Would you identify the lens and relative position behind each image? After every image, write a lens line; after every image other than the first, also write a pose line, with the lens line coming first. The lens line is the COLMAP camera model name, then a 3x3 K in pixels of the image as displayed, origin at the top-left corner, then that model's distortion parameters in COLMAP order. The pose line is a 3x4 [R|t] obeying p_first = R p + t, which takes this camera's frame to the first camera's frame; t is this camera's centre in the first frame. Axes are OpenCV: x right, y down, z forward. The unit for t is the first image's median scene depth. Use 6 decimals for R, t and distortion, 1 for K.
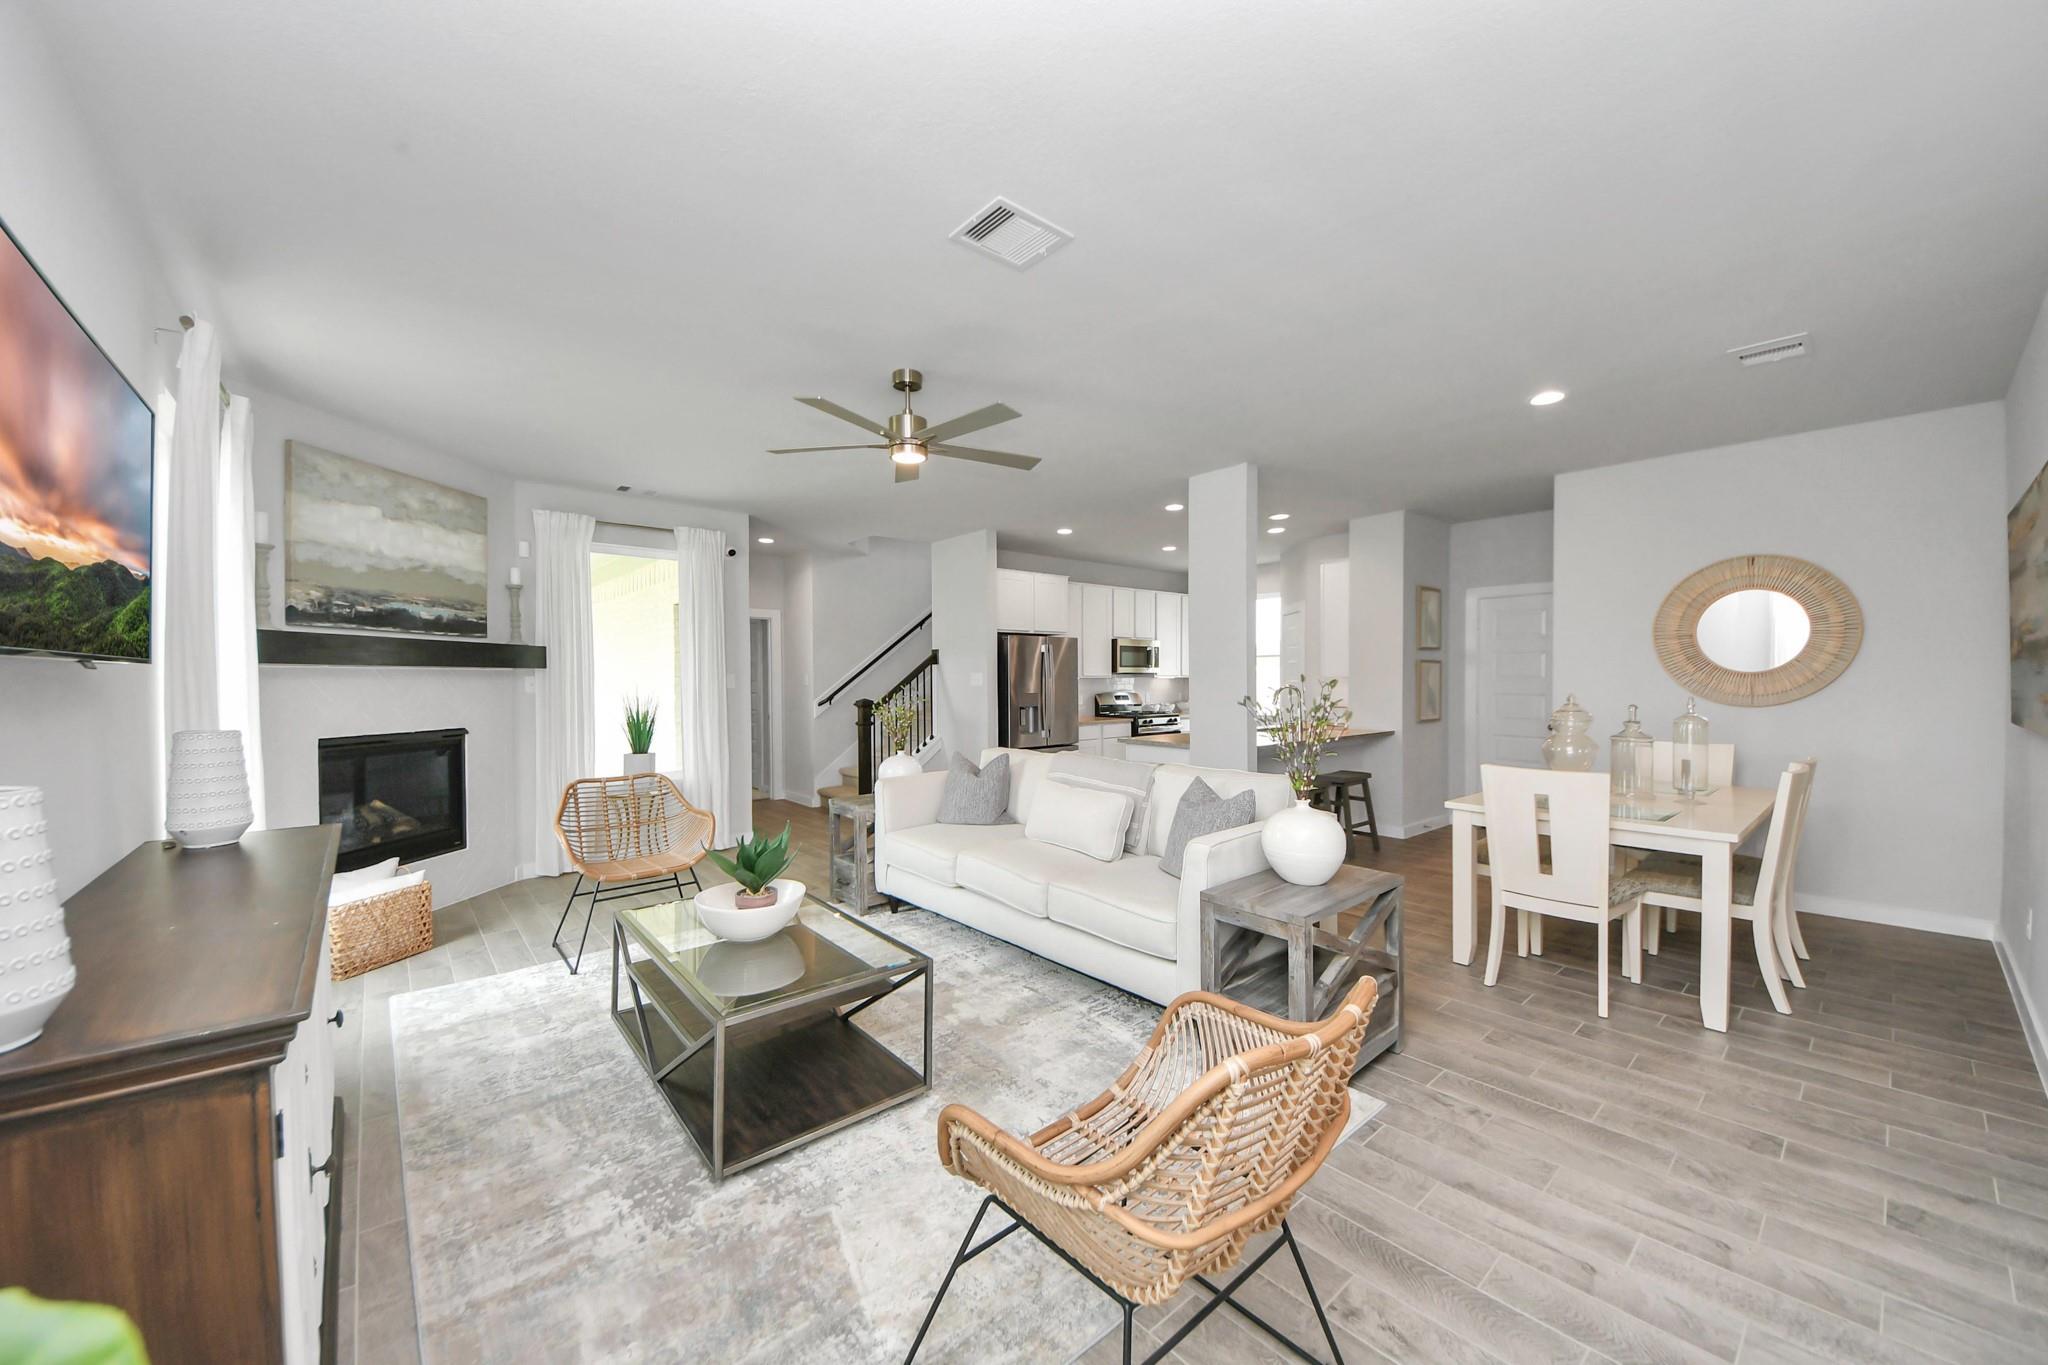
lens RADIAL K [[727.1, 0, 1056.0], [0, 727.1, 686.6], [0, 0, 1]] dist [0.000816, -0.018829]
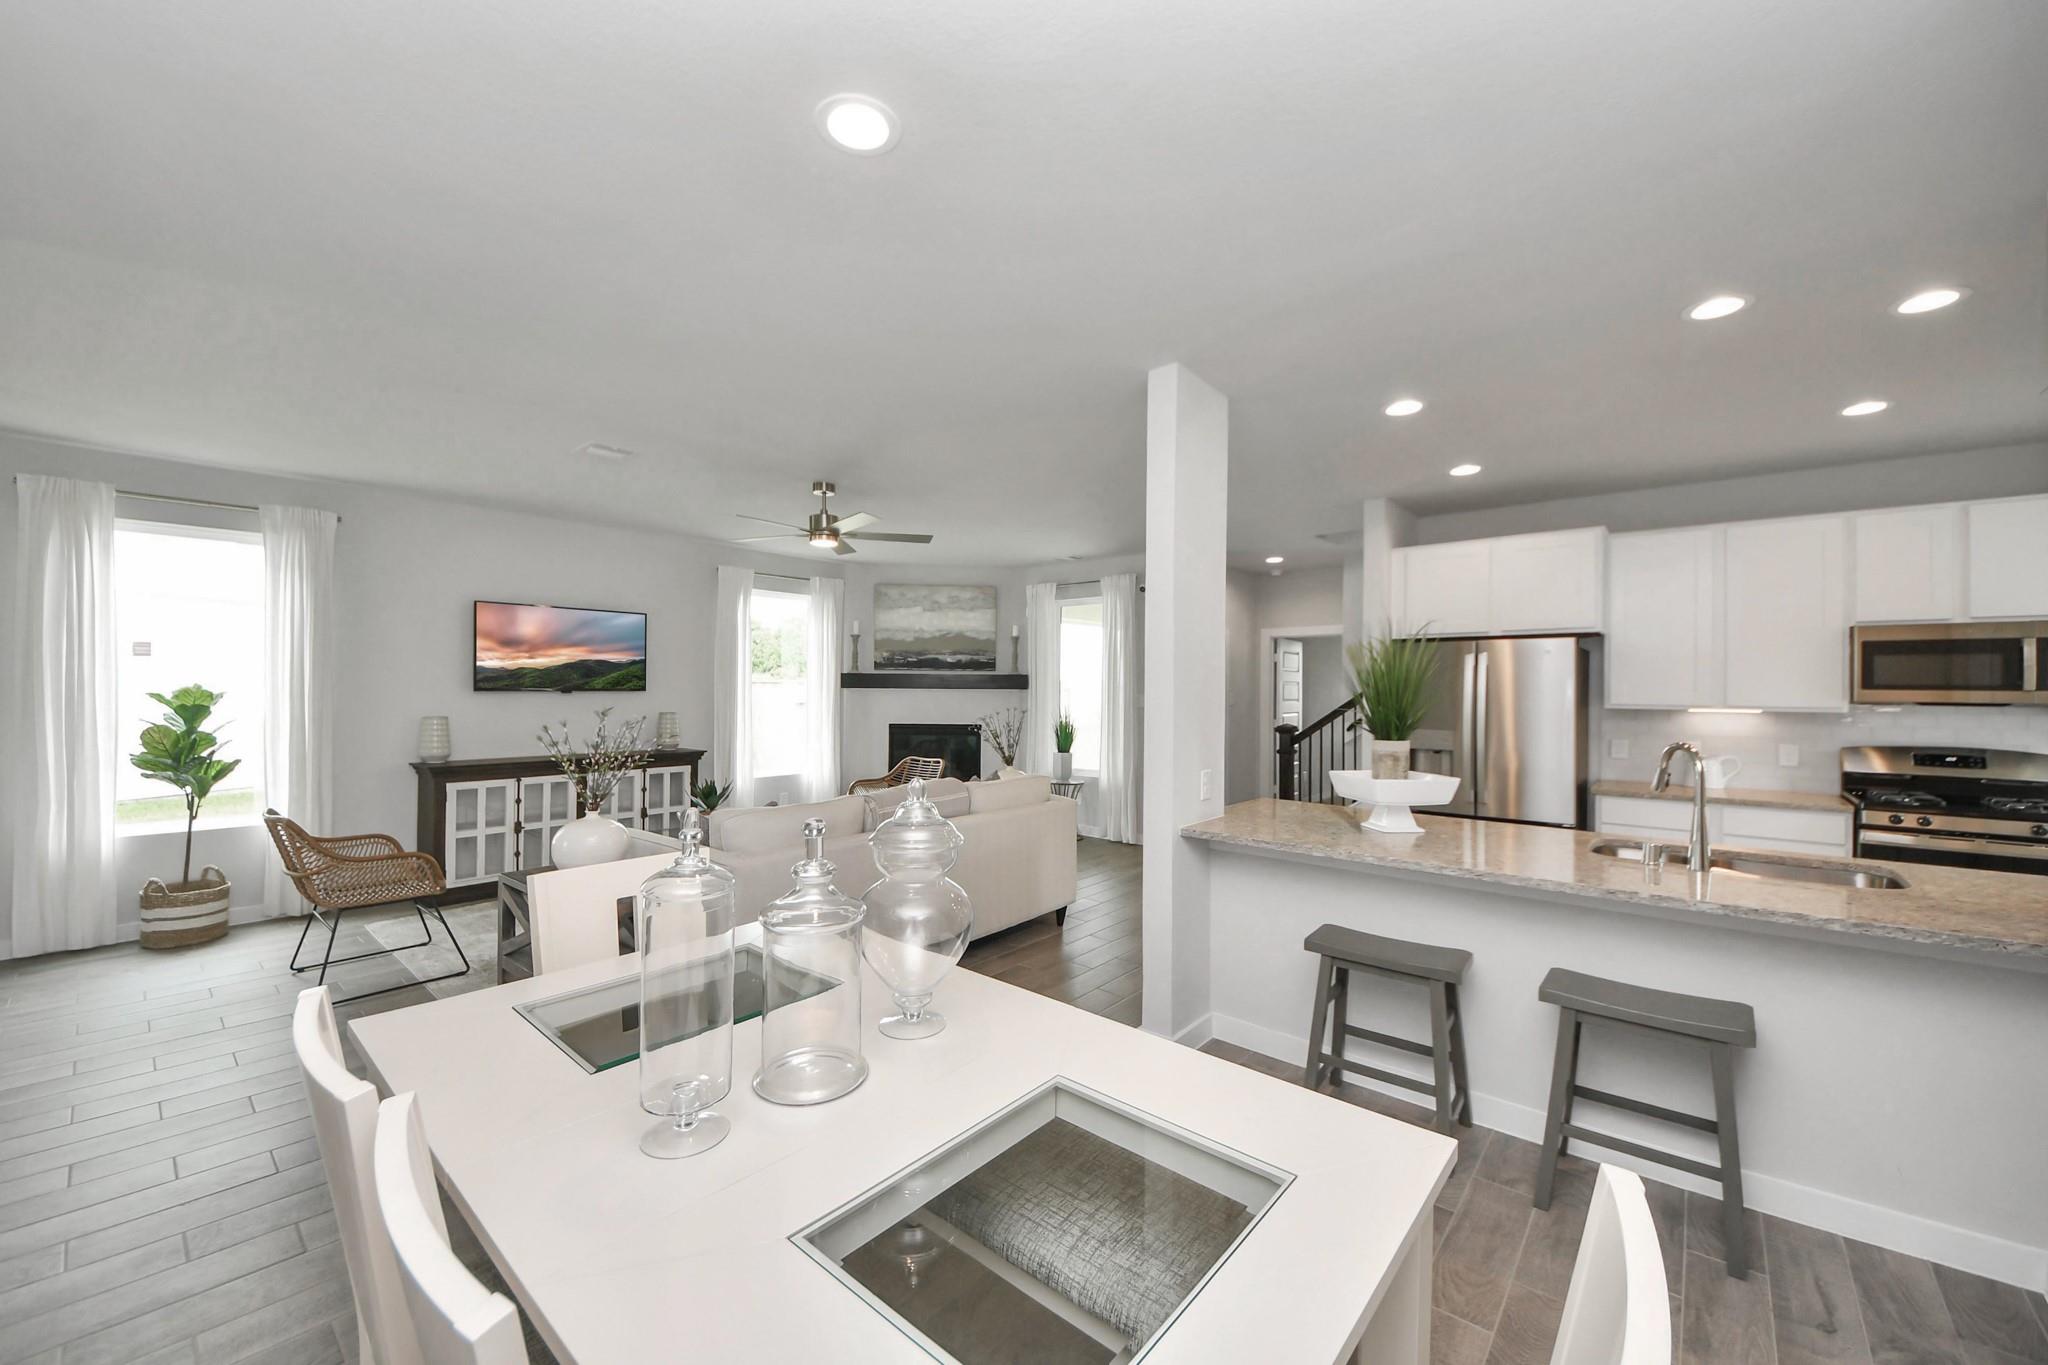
lens RADIAL K [[786.2, 0, 1108.7], [0, 786.2, 682.1], [0, 0, 1]] dist [-0.013173, -0.000518]
pose [[0.175940, 0.000218, -0.984401, 1.082252], [-0.020182, 0.999791, -0.003385, -0.044805], [0.984194, 0.020463, 0.175908, 1.012706]]
